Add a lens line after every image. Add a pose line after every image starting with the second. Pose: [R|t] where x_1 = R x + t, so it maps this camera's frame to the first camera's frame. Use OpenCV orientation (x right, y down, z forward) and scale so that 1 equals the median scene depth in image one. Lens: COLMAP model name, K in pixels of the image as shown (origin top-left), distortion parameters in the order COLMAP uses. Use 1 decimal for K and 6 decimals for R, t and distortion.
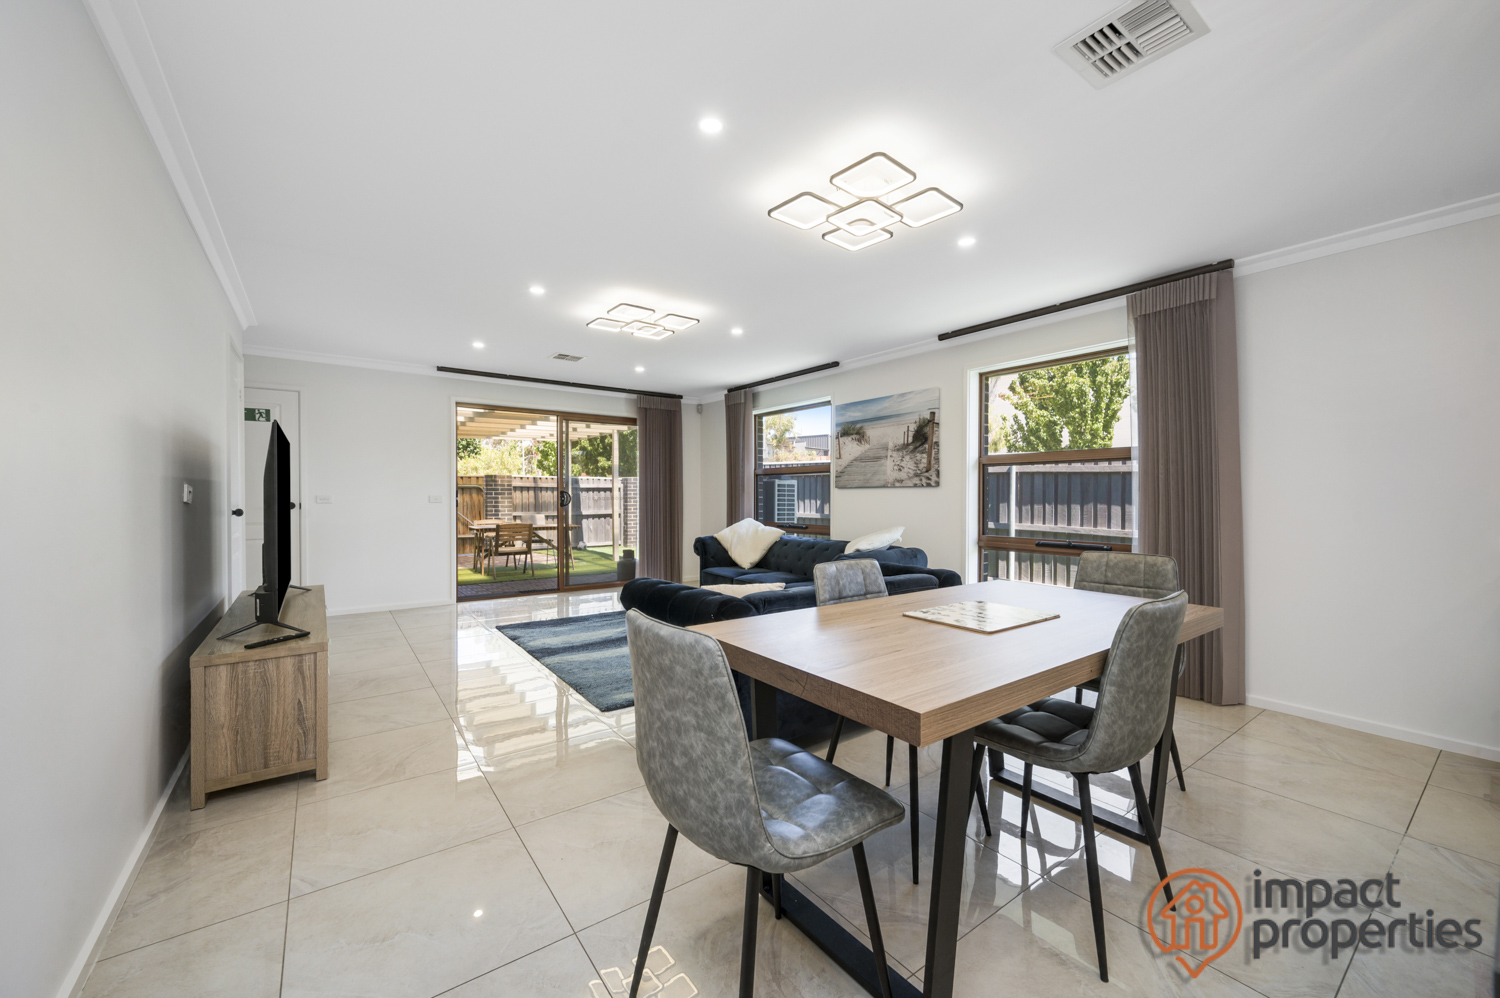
lens RADIAL K [[584.6, 0, 757.8], [0, 584.6, 499.8], [0, 0, 1]] dist [0.001350, 0.000035]
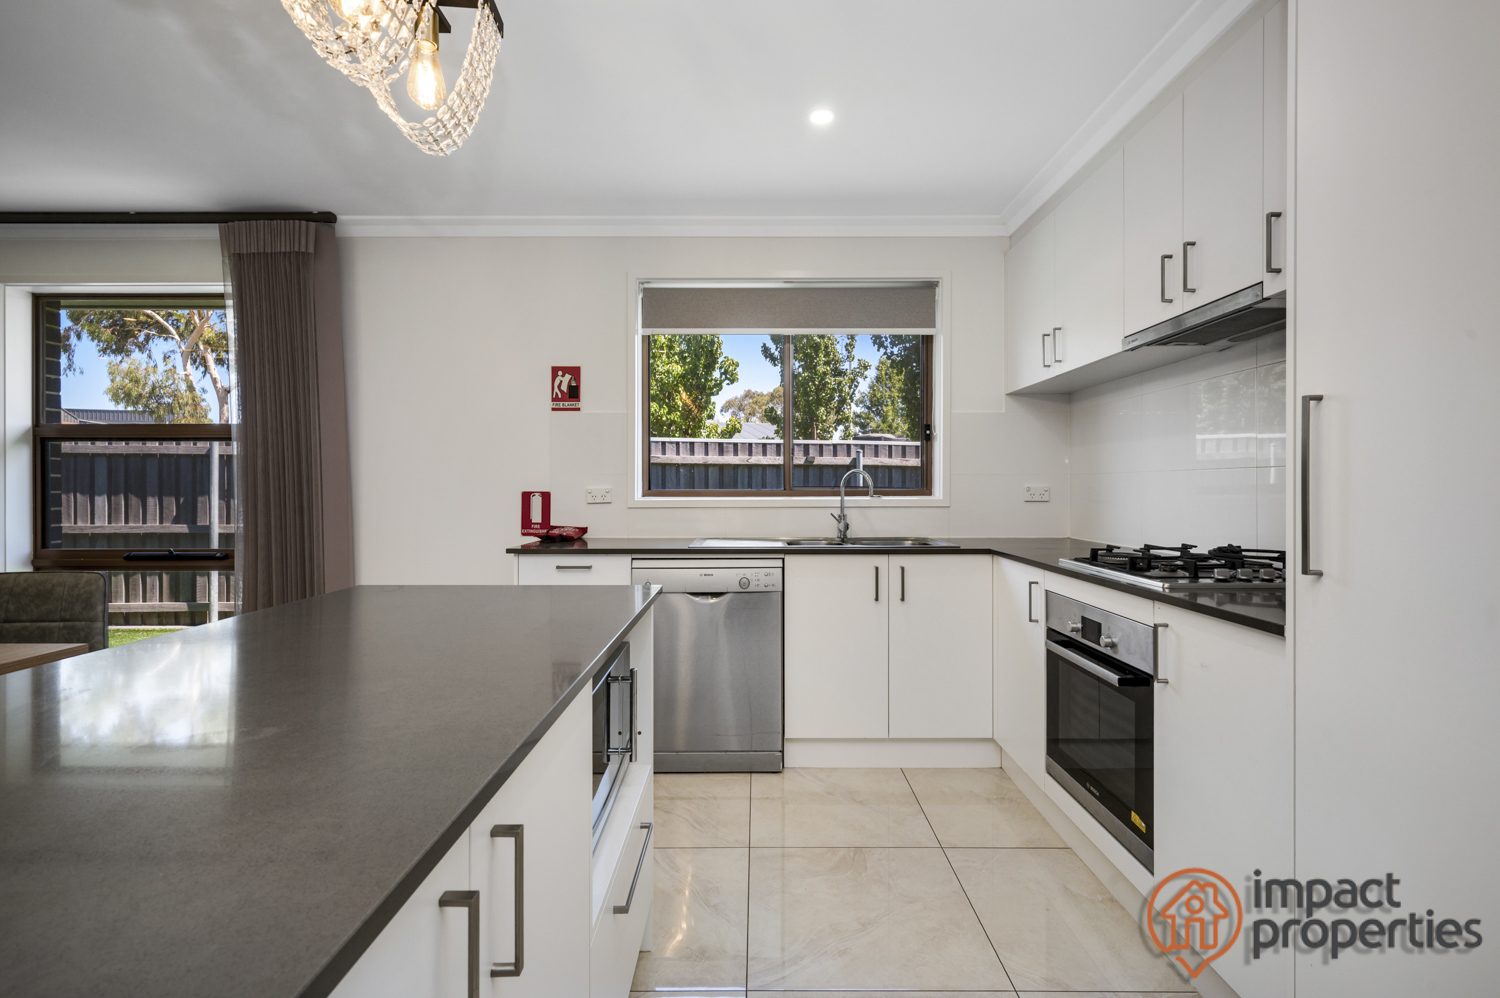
lens RADIAL K [[671.3, 0, 748.3], [0, 671.3, 488.6], [0, 0, 1]] dist [0.000309, 0.000347]
pose [[0.602913, -0.004438, 0.797795, 0.230633], [0.008381, 0.999965, -0.000771, 0.001015], [-0.797763, 0.007151, 0.602929, -0.050670]]
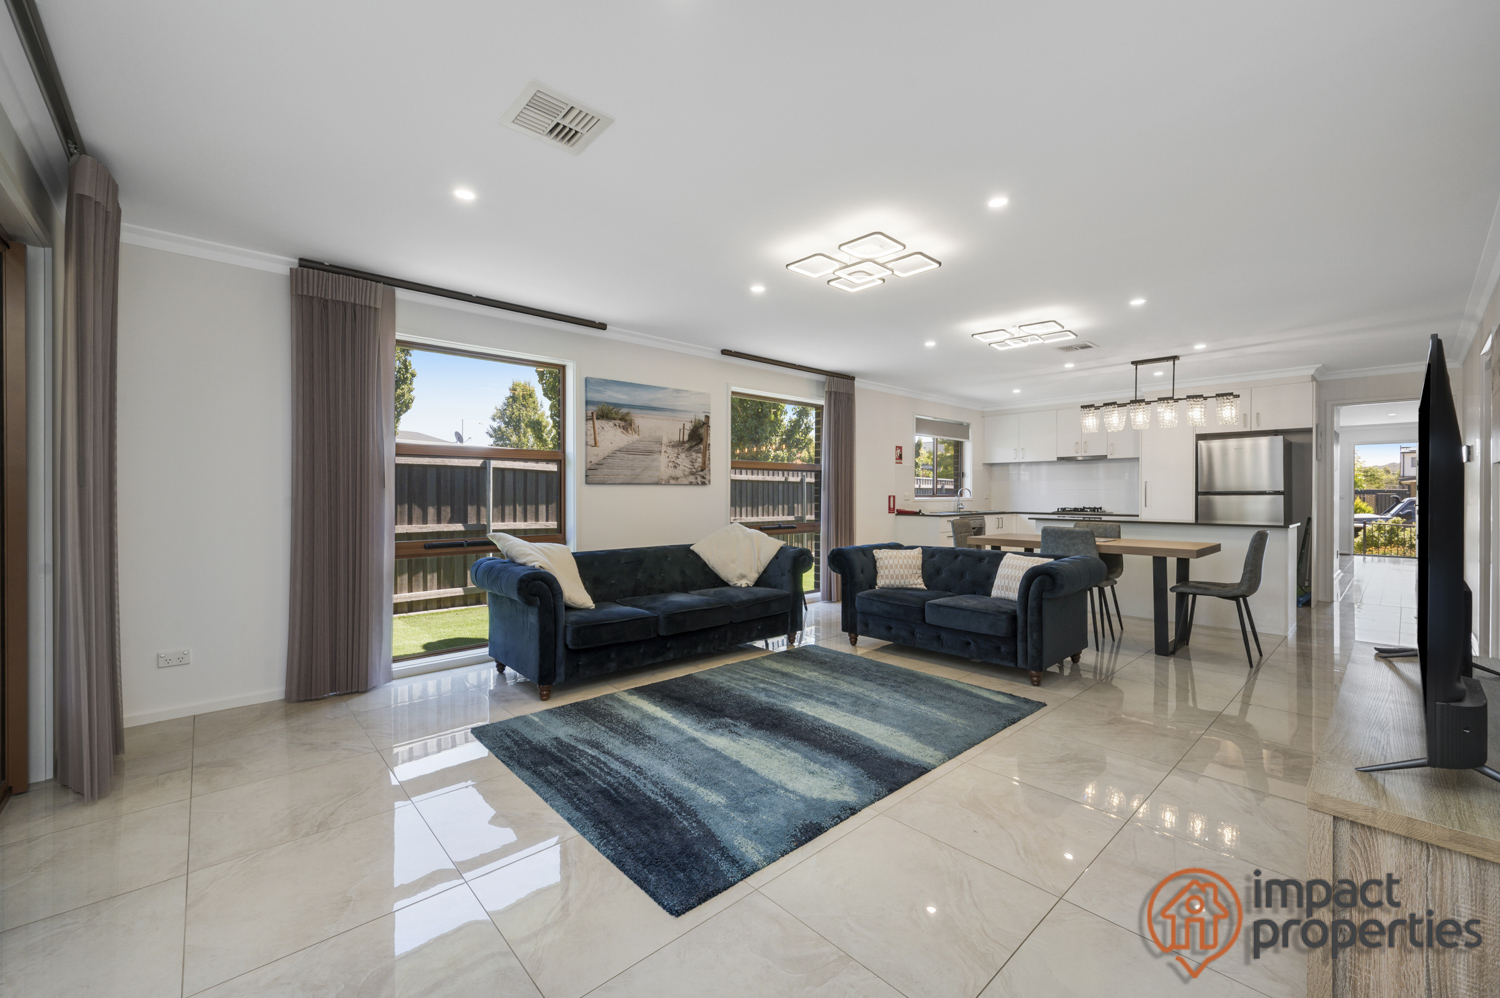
lens RADIAL K [[595.6, 0, 754.5], [0, 595.6, 493.4], [0, 0, 1]] dist [0.003033, 0.000132]
pose [[-0.100846, -0.001752, 0.994900, -0.721534], [0.006209, 0.999978, 0.002391, -0.008501], [-0.994883, 0.006418, -0.100833, 0.927321]]
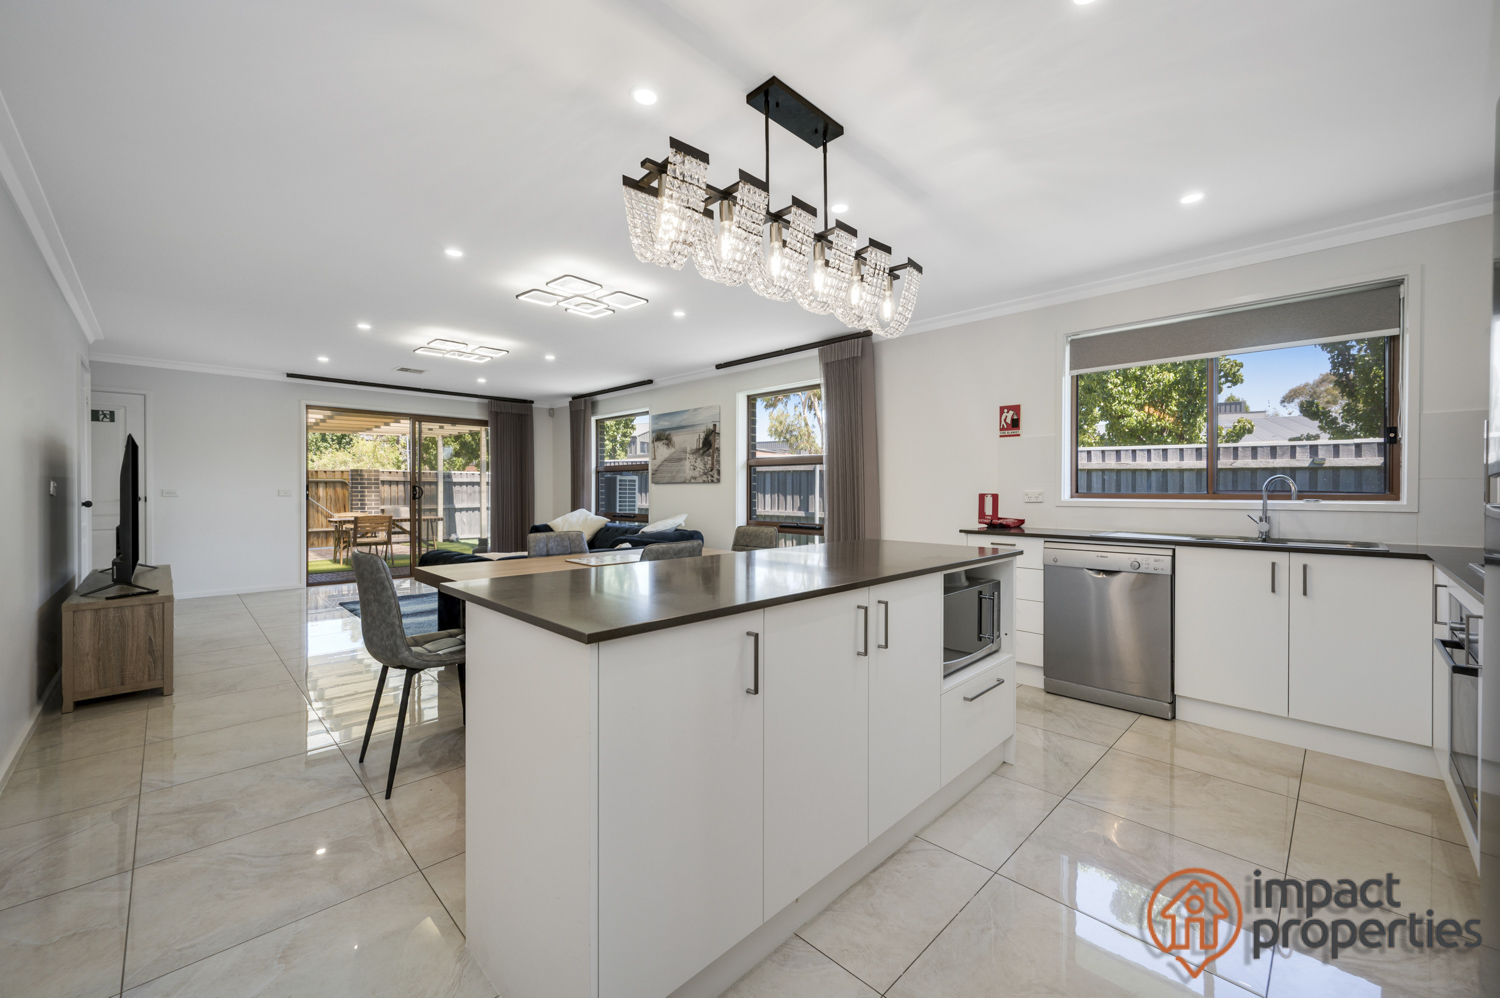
lens RADIAL K [[585.4, 0, 760.1], [0, 585.4, 490.4], [0, 0, 1]] dist [0.000749, -0.000168]
pose [[0.988537, -0.000198, 0.150976, 0.184934], [0.001043, 0.999984, -0.005517, 0.001546], [-0.150972, 0.005611, 0.988522, -0.250896]]
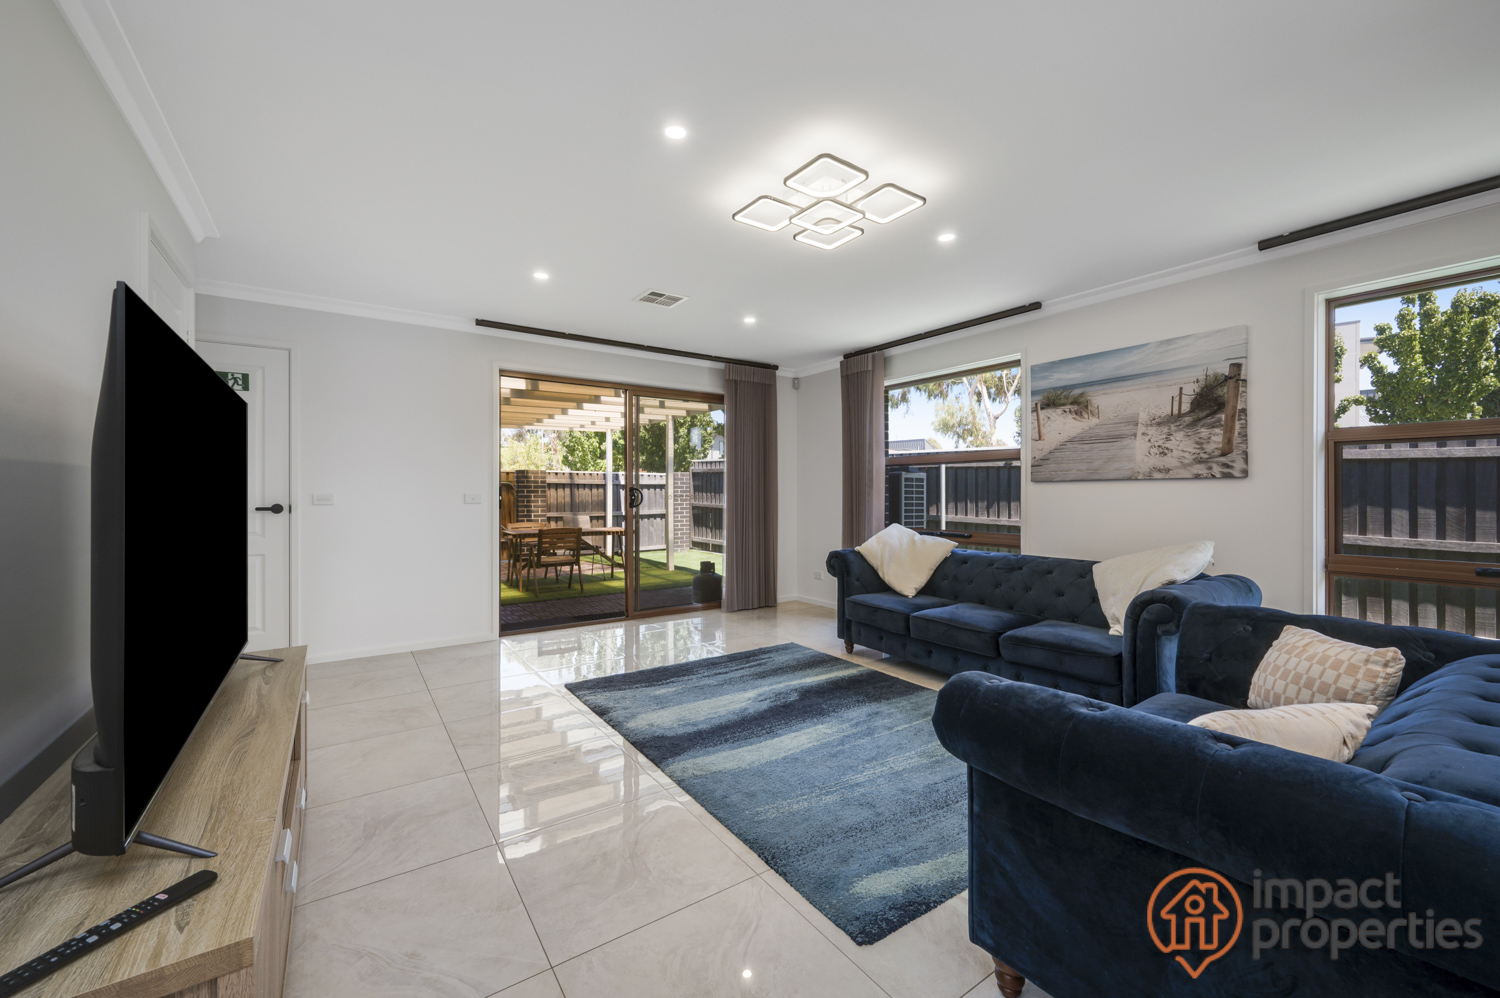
lens RADIAL K [[585.0, 0, 750.8], [0, 585.0, 492.4], [0, 0, 1]] dist [-0.000162, -0.000013]
pose [[0.999591, -0.003231, -0.028398, -0.201153], [0.002998, 0.999961, -0.008253, -0.002623], [0.028423, 0.008164, 0.999563, 0.303688]]
